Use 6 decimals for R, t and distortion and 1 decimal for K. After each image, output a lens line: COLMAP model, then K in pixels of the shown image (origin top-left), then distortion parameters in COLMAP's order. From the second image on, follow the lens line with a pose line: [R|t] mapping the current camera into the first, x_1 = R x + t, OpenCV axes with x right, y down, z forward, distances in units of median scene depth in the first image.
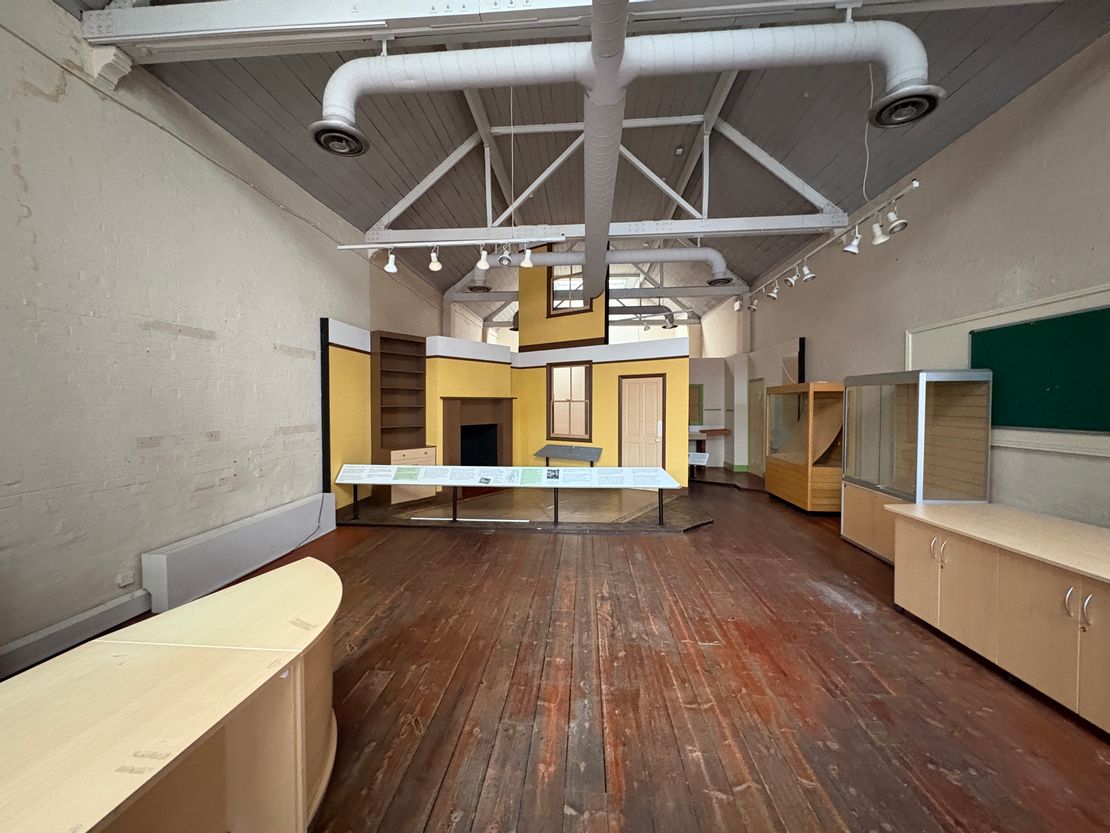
lens RADIAL K [[445.5, 0, 552.8], [0, 445.5, 412.7], [0, 0, 1]] dist [-0.001768, 0.000161]
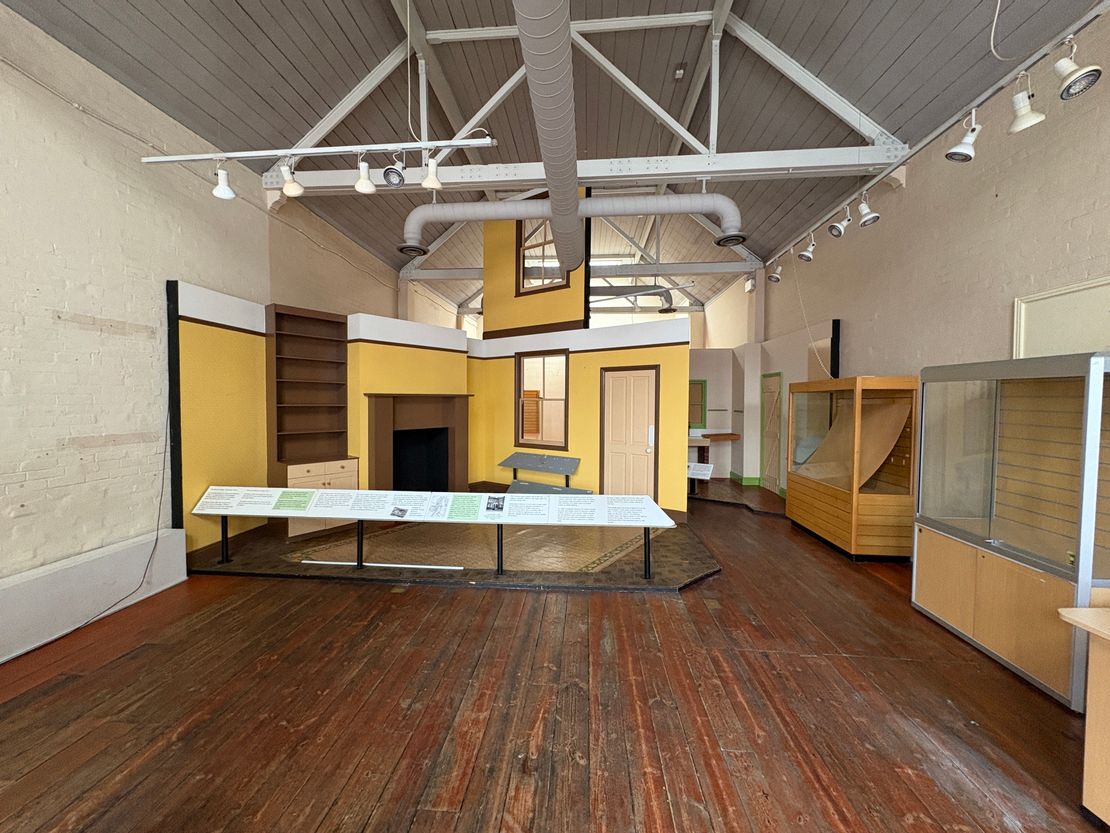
lens RADIAL K [[445.5, 0, 554.2], [0, 445.5, 414.0], [0, 0, 1]] dist [-0.001768, 0.000161]
pose [[0.999981, 0.006148, 0.000094, 0.104953], [-0.006149, 0.999922, 0.010865, -0.014794], [-0.000027, -0.010866, 0.999941, 0.332742]]
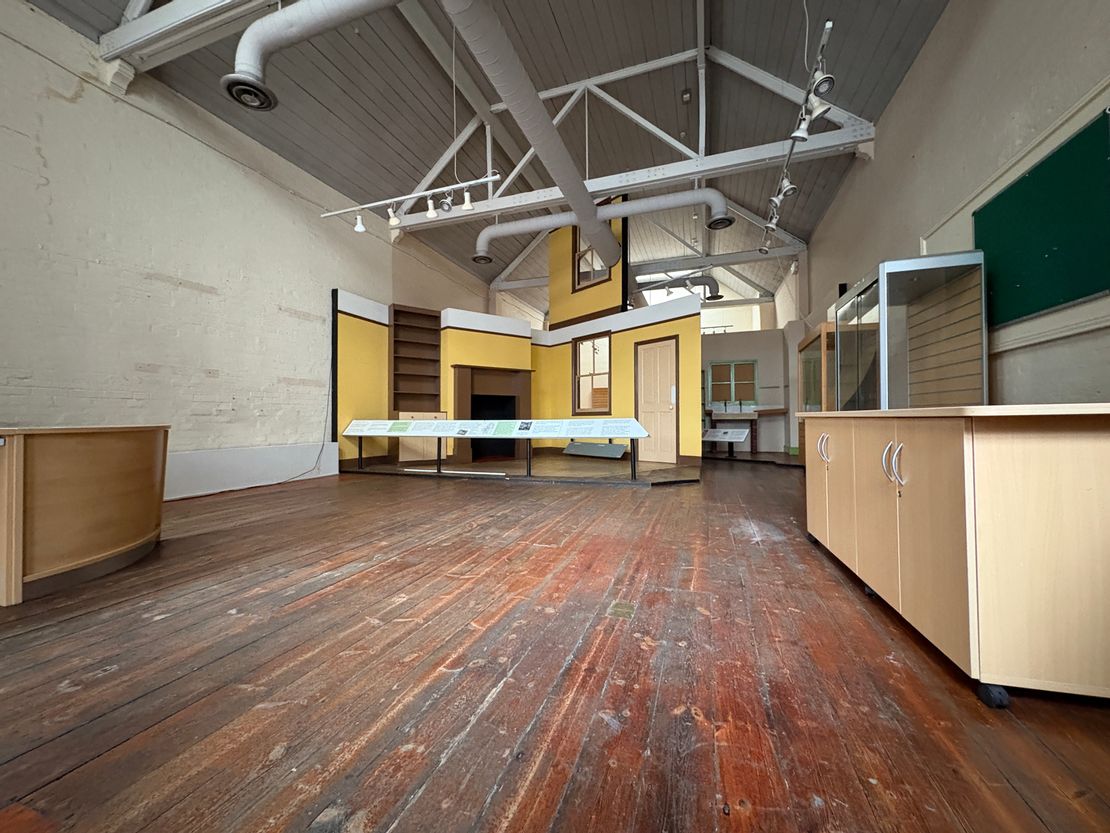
lens RADIAL K [[445.5, 0, 551.8], [0, 445.5, 413.1], [0, 0, 1]] dist [-0.001768, 0.000161]
pose [[0.966216, -0.007553, -0.257625, 0.355752], [-0.001626, 0.999372, -0.035395, 0.163113], [0.257730, 0.034618, 0.965597, 0.061599]]
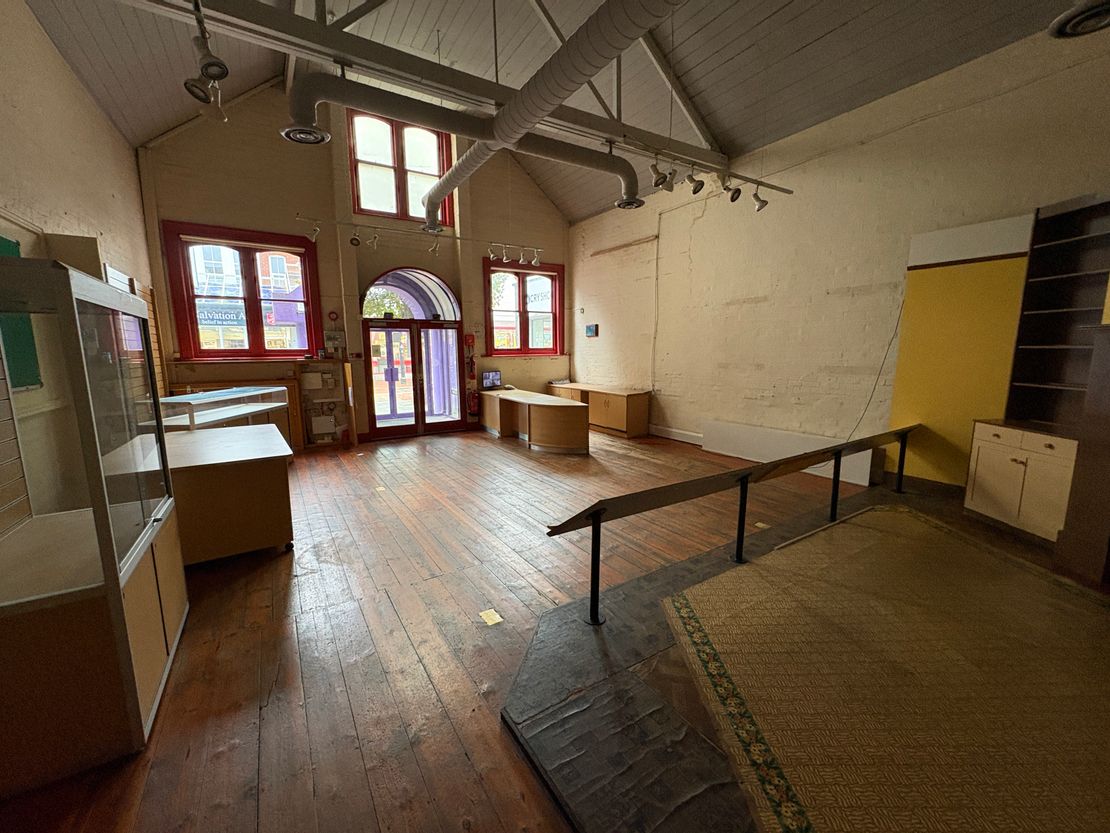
lens RADIAL K [[445.5, 0, 554.7], [0, 445.5, 419.3], [0, 0, 1]] dist [-0.001768, 0.000161]
pose [[-0.800969, 0.098261, -0.590587, 0.583472], [-0.007764, 0.984652, 0.174355, -0.024245], [0.598655, 0.144238, -0.787913, 1.464825]]
